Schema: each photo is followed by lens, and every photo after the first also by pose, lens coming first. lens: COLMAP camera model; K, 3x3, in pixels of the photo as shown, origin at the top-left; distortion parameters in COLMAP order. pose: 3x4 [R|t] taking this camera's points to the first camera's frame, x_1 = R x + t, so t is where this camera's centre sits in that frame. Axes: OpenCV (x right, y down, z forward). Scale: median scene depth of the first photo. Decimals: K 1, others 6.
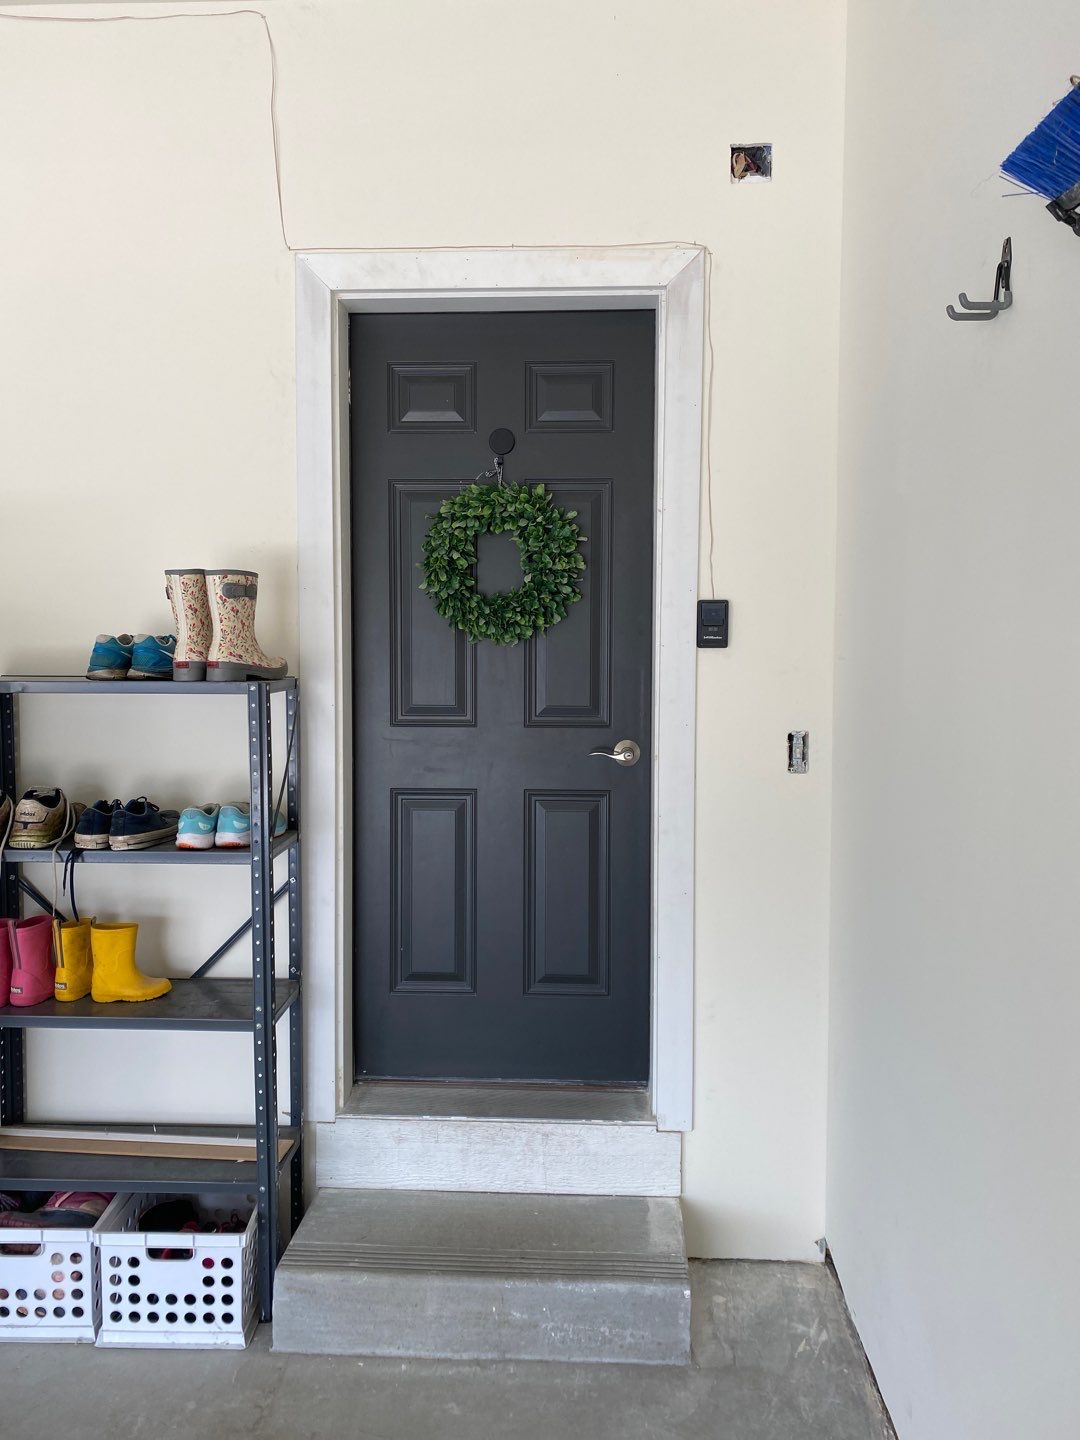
lens RADIAL K [[1106.1, 0, 544.0], [0, 1106.1, 703.2], [0, 0, 1]] dist [0.005509, 0.005447]
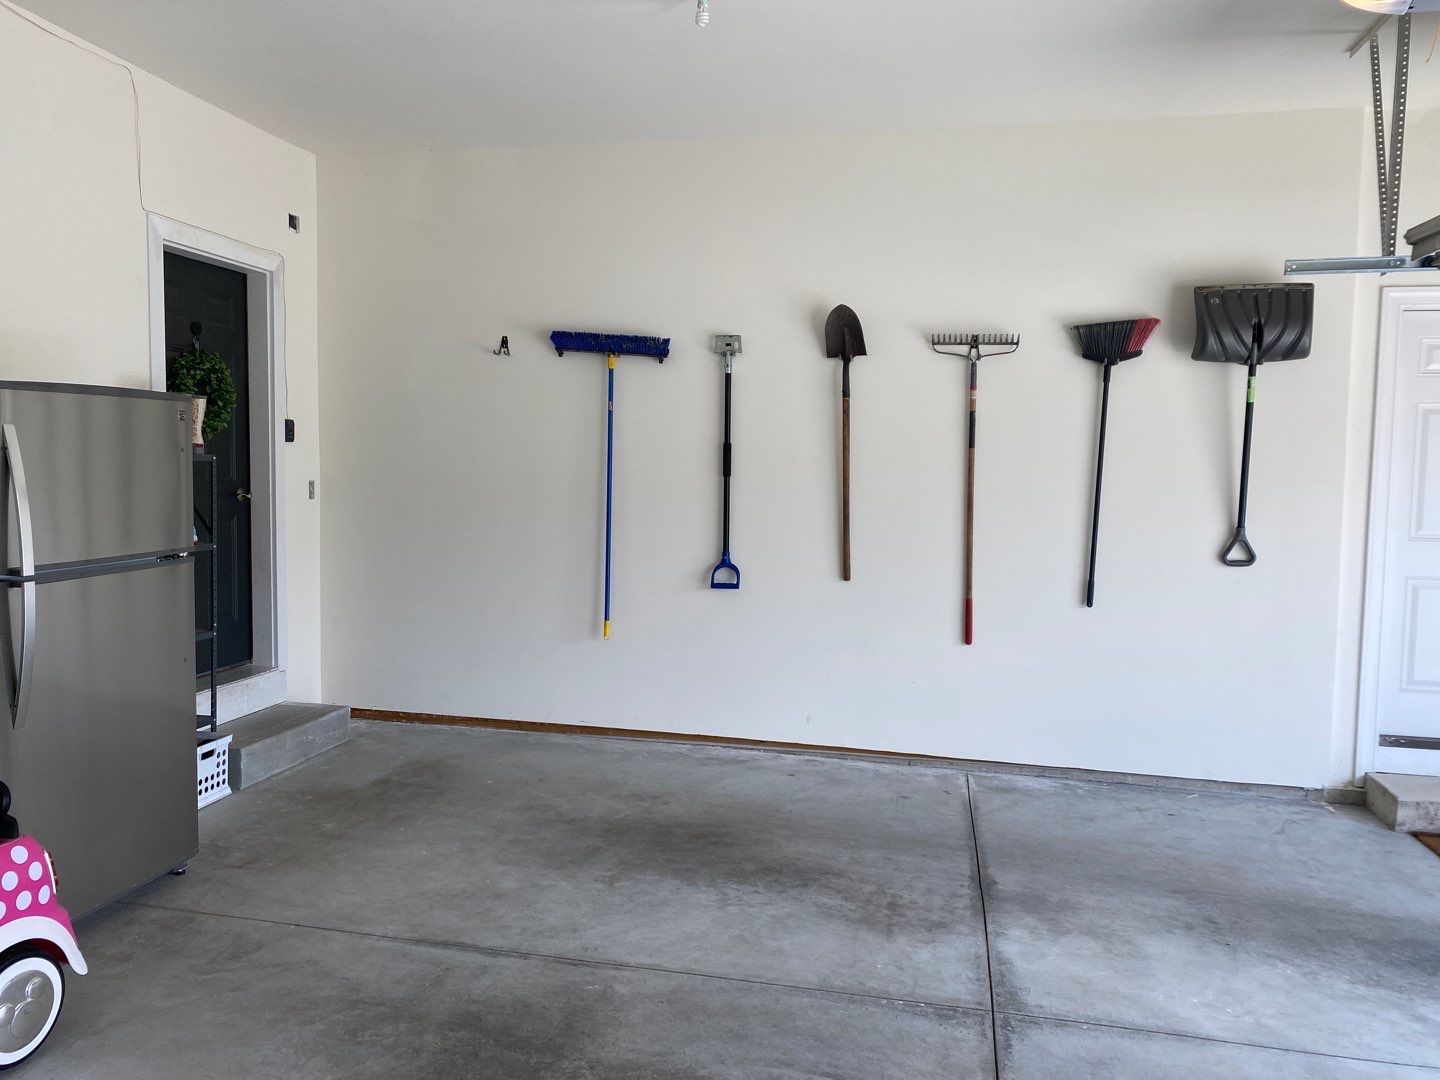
lens RADIAL K [[1060.9, 0, 720.0], [0, 1060.9, 540.0], [0, 0, 1]] dist [-0.000153, -0.000281]
pose [[0.142490, -0.068898, 0.987395, -1.975562], [0.038371, 0.997209, 0.064046, 0.044986], [-0.989052, 0.028762, 0.144736, -0.144765]]
